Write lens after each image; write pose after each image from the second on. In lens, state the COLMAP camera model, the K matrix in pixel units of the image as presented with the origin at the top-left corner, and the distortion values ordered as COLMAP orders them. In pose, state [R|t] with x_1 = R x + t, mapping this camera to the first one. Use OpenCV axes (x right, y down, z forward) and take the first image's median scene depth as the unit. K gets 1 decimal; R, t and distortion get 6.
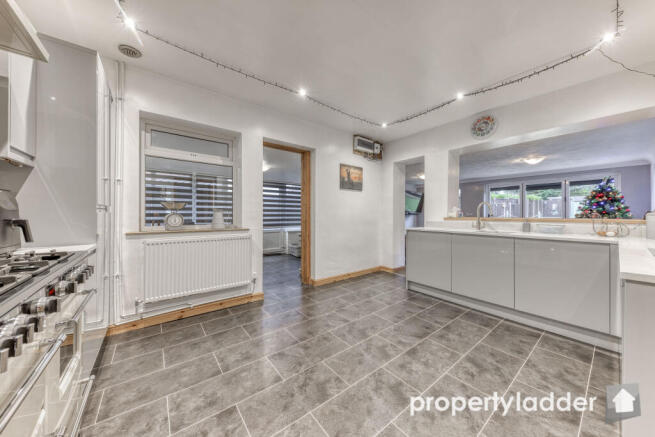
lens RADIAL K [[226.1, 0, 325.7], [0, 226.1, 217.1], [0, 0, 1]] dist [0.002345, -0.000004]
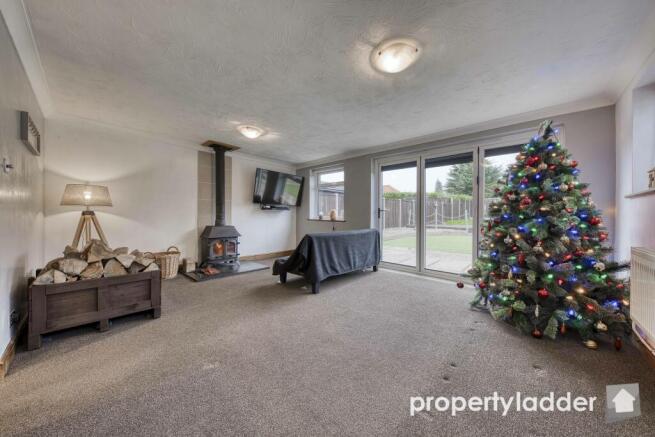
lens RADIAL K [[226.1, 0, 327.9], [0, 226.1, 216.3], [0, 0, 1]] dist [0.002345, -0.000004]
pose [[0.983615, 0.009208, 0.180046, 0.723046], [-0.008888, 0.999957, -0.002587, 0.022406], [-0.180062, 0.000944, 0.983655, 0.628221]]
